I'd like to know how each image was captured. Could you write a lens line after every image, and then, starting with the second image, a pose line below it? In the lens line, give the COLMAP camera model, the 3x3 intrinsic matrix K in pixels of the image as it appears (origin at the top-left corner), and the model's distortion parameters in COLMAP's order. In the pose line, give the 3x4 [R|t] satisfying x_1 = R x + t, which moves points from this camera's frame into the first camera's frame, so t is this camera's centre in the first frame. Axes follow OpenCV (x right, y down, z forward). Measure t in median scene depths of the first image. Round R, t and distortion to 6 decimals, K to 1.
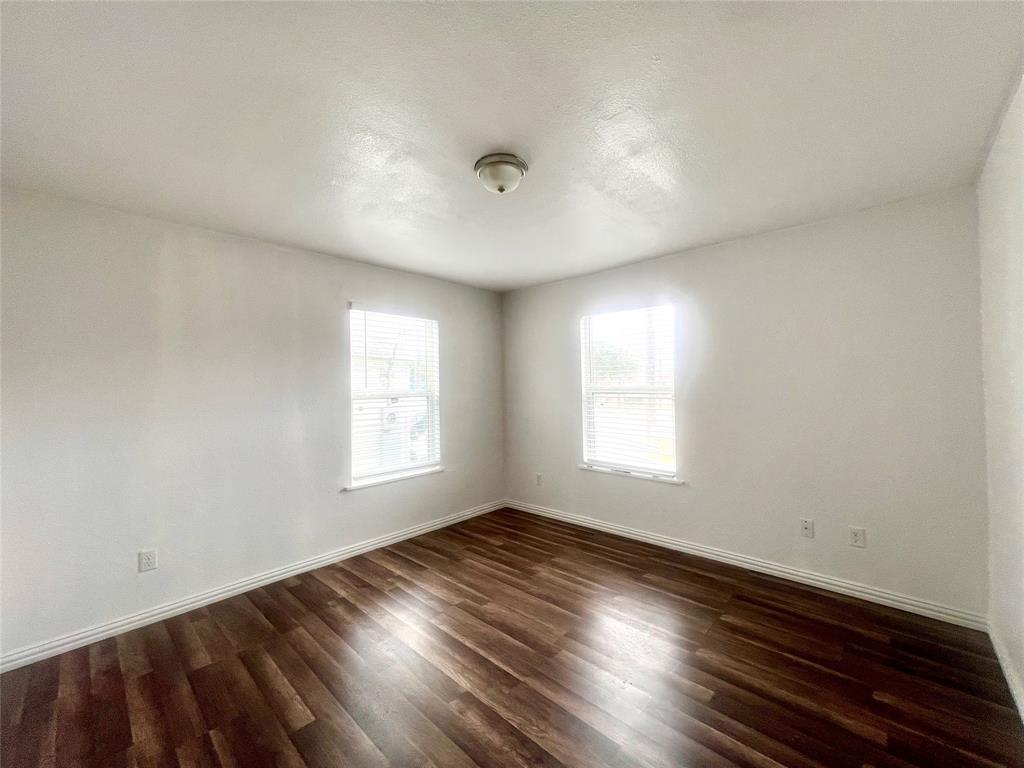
lens RADIAL K [[408.6, 0, 512.2], [0, 408.6, 382.2], [0, 0, 1]] dist [-0.000571, 0.000839]
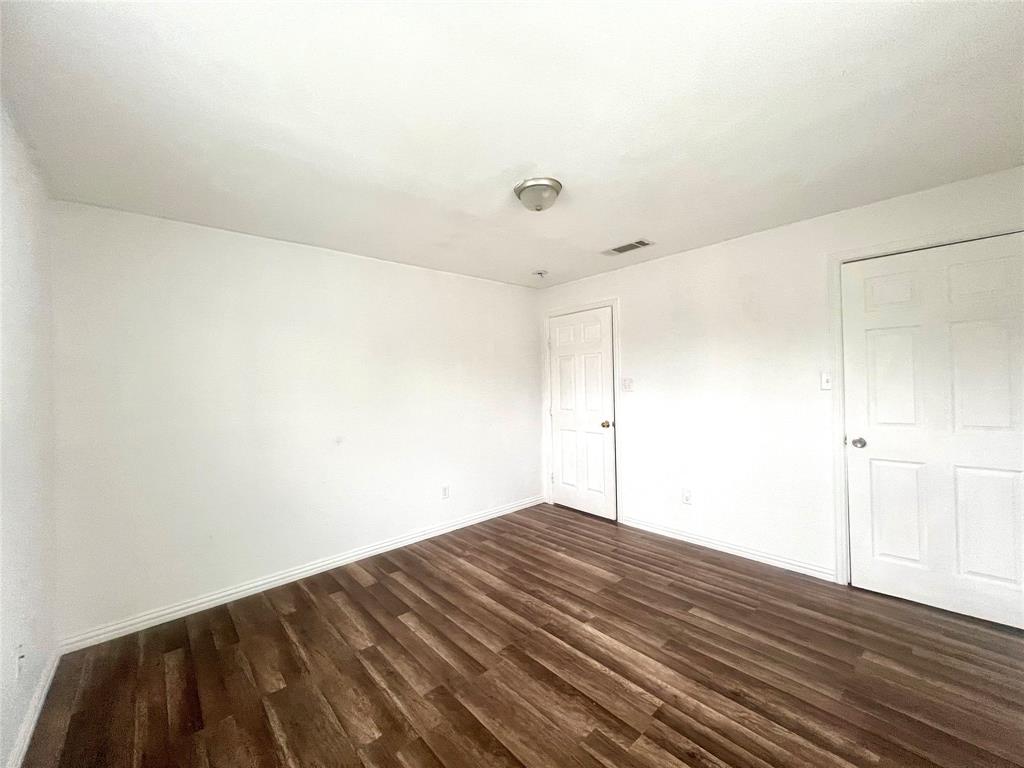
lens RADIAL K [[408.6, 0, 510.6], [0, 408.6, 378.1], [0, 0, 1]] dist [-0.000571, 0.000839]
pose [[-0.994255, 0.045823, 0.096734, -0.026516], [0.043226, 0.998651, -0.028771, 0.018393], [-0.097922, -0.024424, -0.994894, 1.461866]]
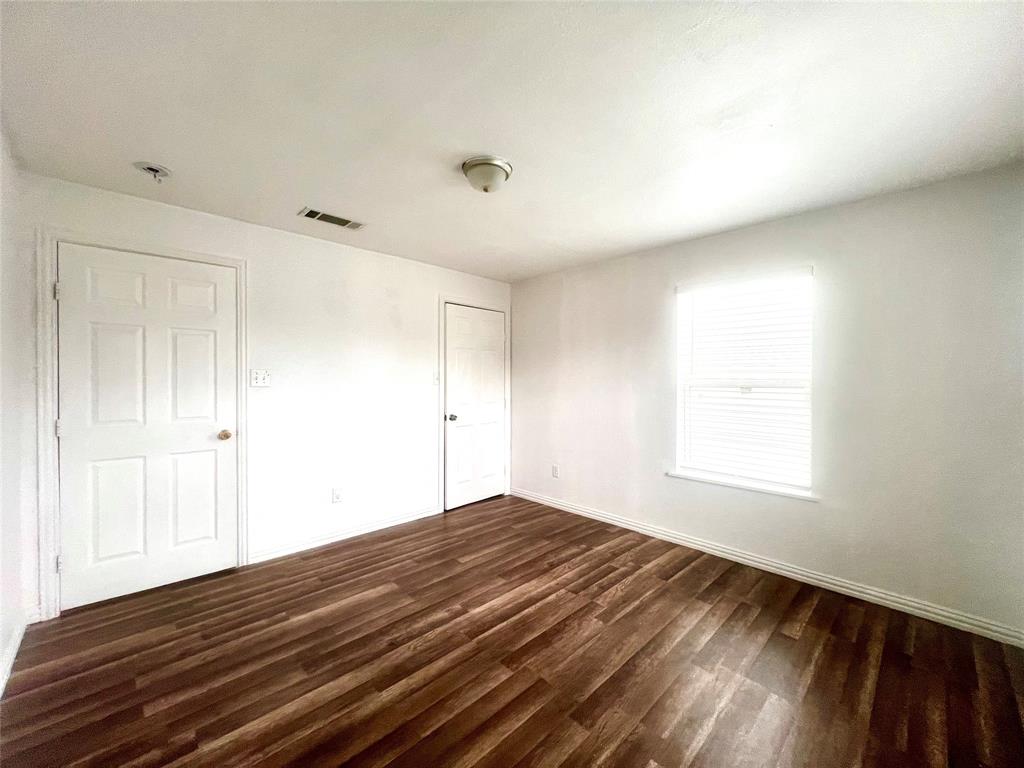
lens RADIAL K [[408.6, 0, 508.8], [0, 408.6, 384.3], [0, 0, 1]] dist [-0.000571, 0.000839]
pose [[-0.056643, 0.035809, -0.997752, 0.721974], [0.009207, 0.999333, 0.035343, 0.000190], [0.998352, -0.007185, -0.056935, 0.767346]]
